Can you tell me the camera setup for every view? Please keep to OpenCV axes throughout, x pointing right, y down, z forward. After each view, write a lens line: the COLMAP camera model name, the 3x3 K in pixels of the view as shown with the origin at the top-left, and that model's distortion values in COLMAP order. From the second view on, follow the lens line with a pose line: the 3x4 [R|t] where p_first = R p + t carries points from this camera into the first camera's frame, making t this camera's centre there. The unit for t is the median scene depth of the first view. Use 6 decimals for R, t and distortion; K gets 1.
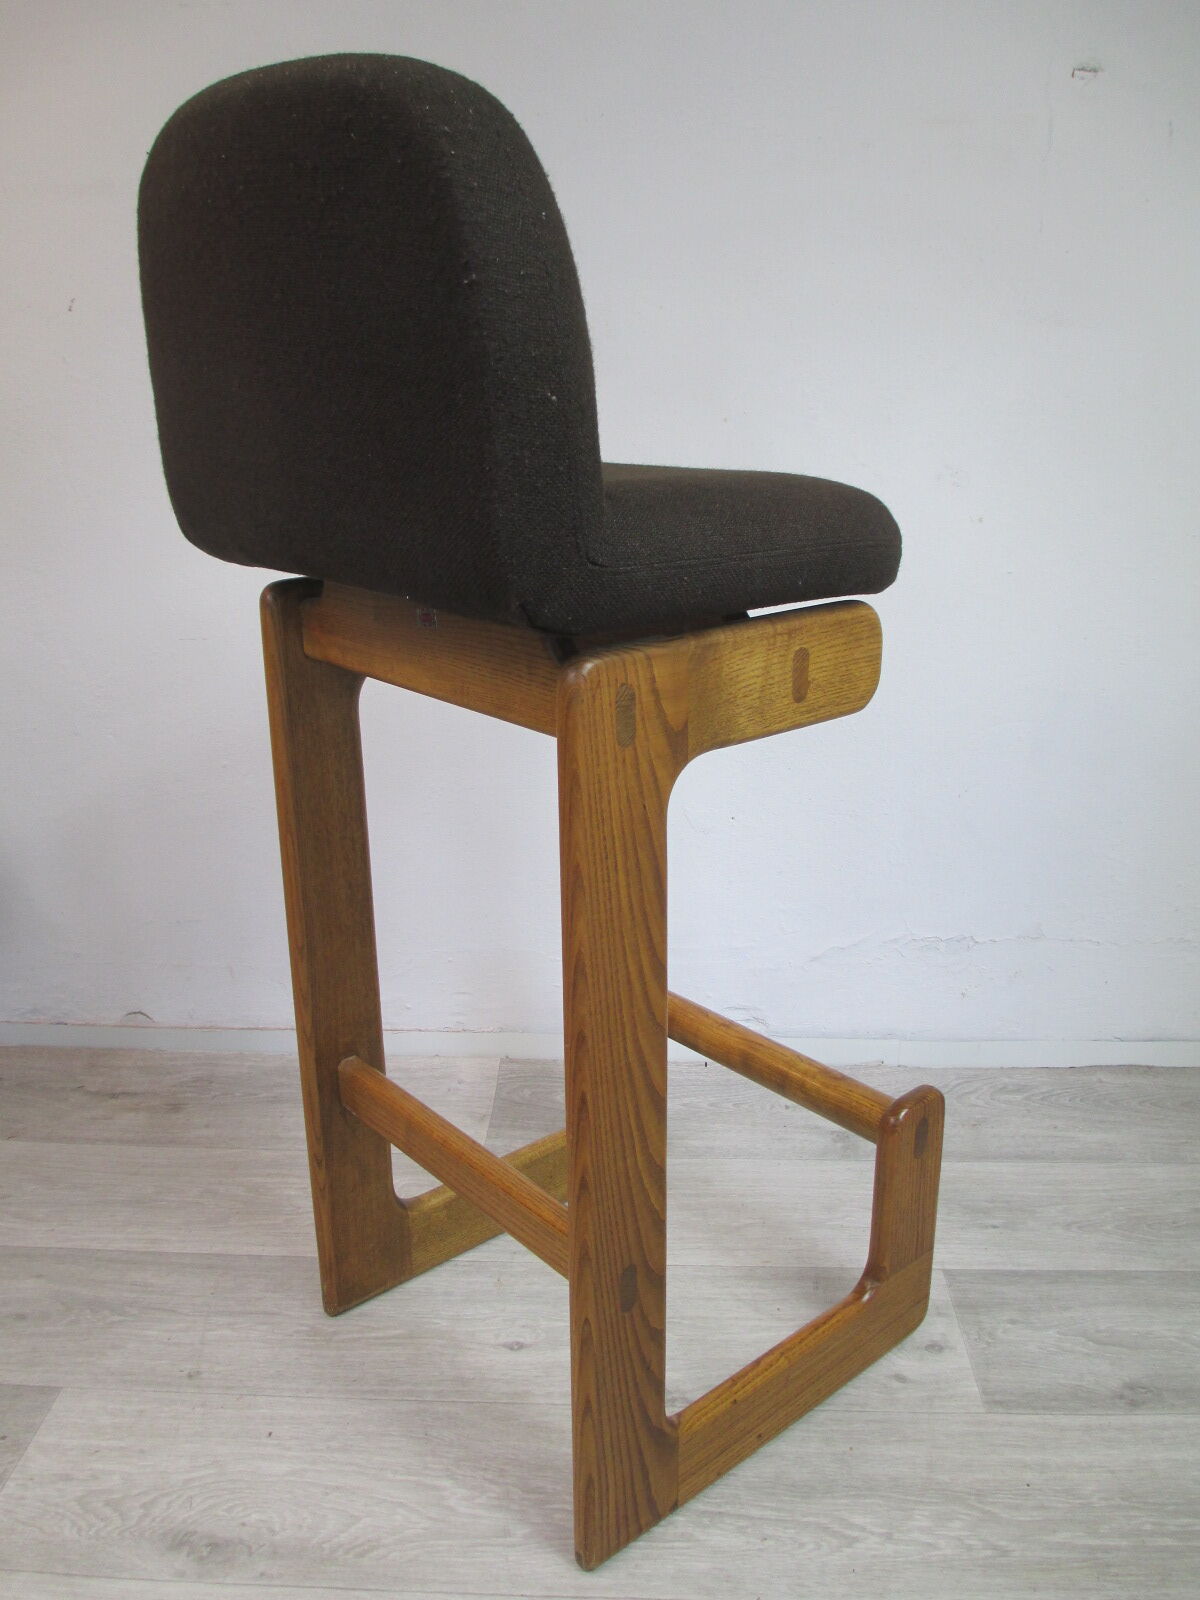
lens RADIAL K [[1328.0, 0, 600.0], [0, 1328.0, 800.0], [0, 0, 1]] dist [-0.052681, 0.020089]
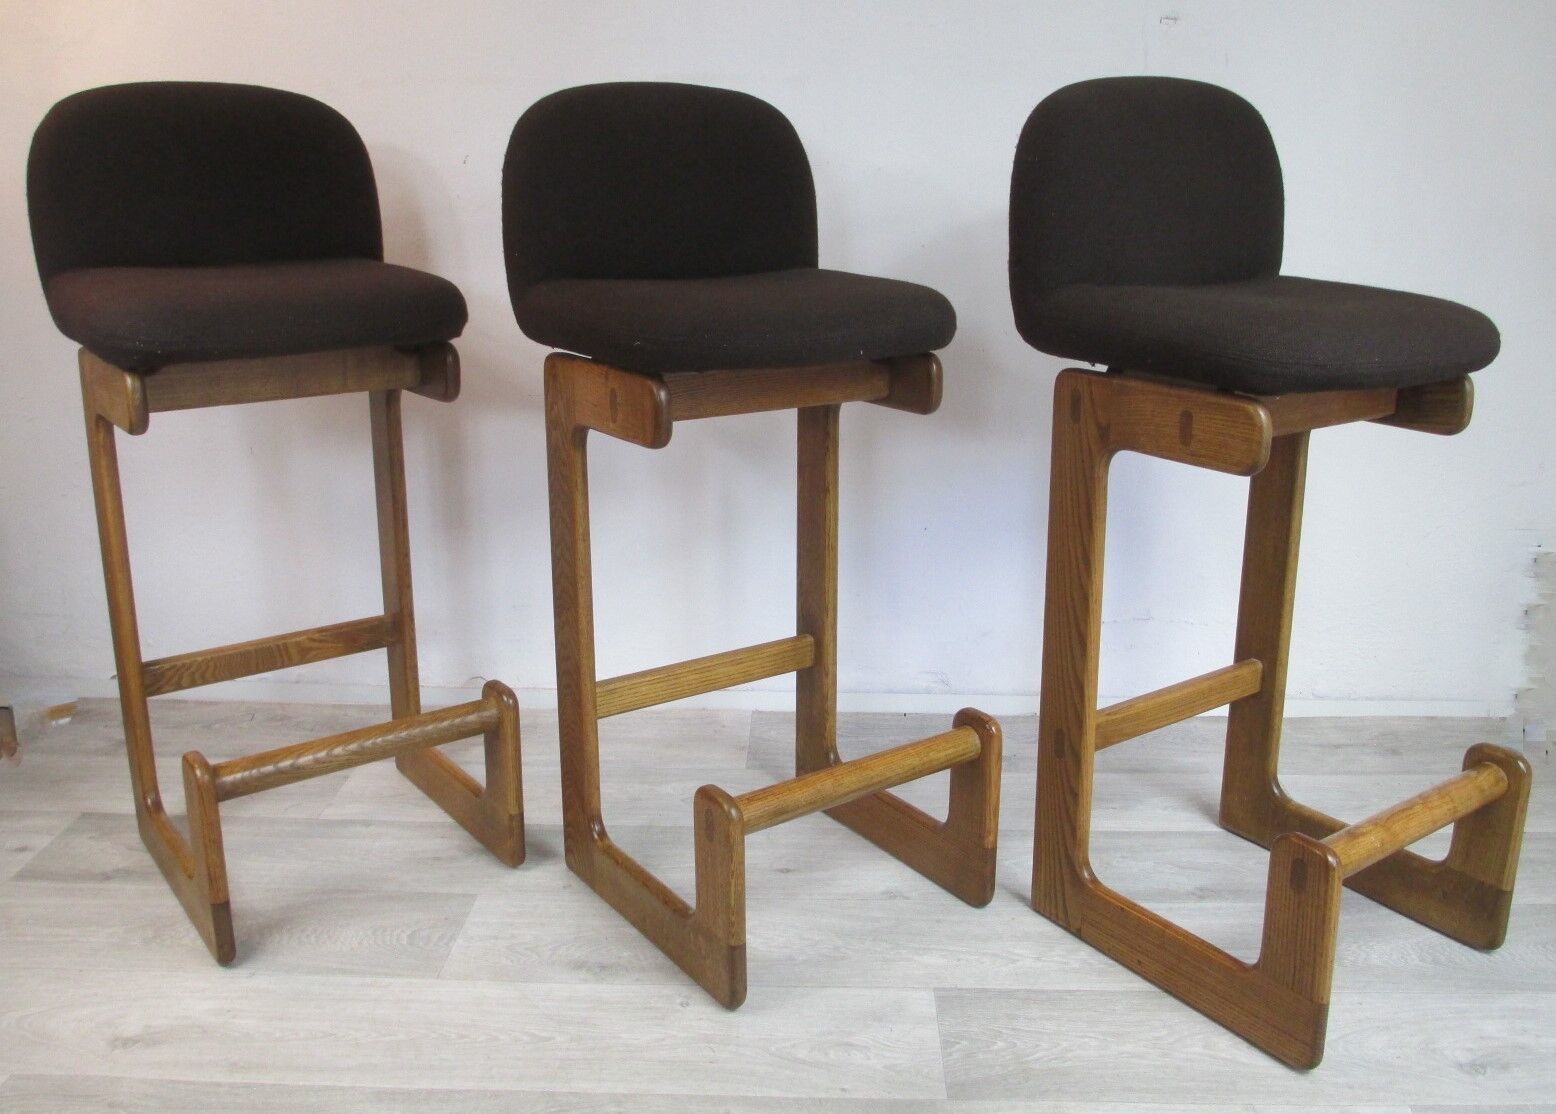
lens RADIAL K [[1330.5, 0, 809.0], [0, 1330.5, 504.8], [0, 0, 1]] dist [-0.007316, -0.014230]
pose [[0.999429, 0.006104, 0.033226, -0.093730], [-0.003785, 0.997581, -0.069416, 0.117636], [-0.033570, 0.069250, 0.997034, -0.527718]]
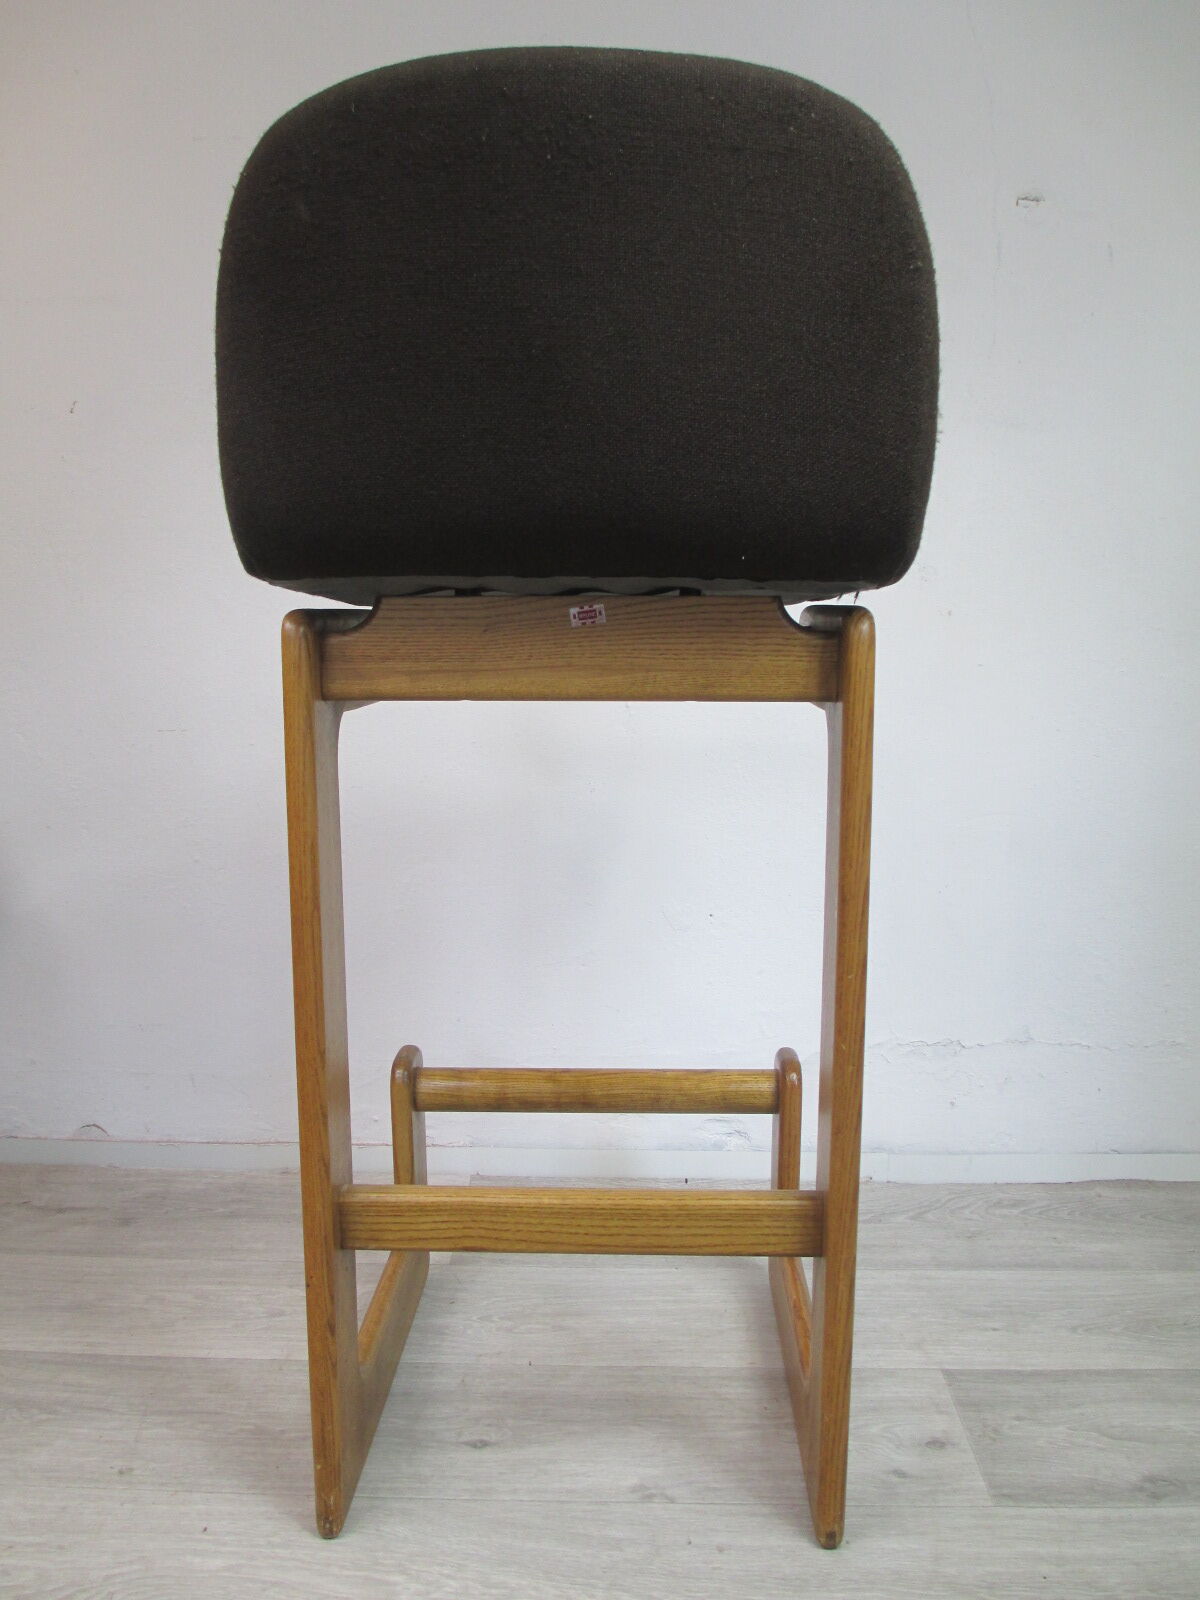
lens RADIAL K [[1328.0, 0, 600.0], [0, 1328.0, 800.0], [0, 0, 1]] dist [-0.052681, 0.020089]
pose [[0.999912, 0.004482, 0.012501, 0.006547], [-0.002241, 0.984772, -0.173835, 0.138809], [-0.013090, 0.173792, 0.984695, 0.022941]]
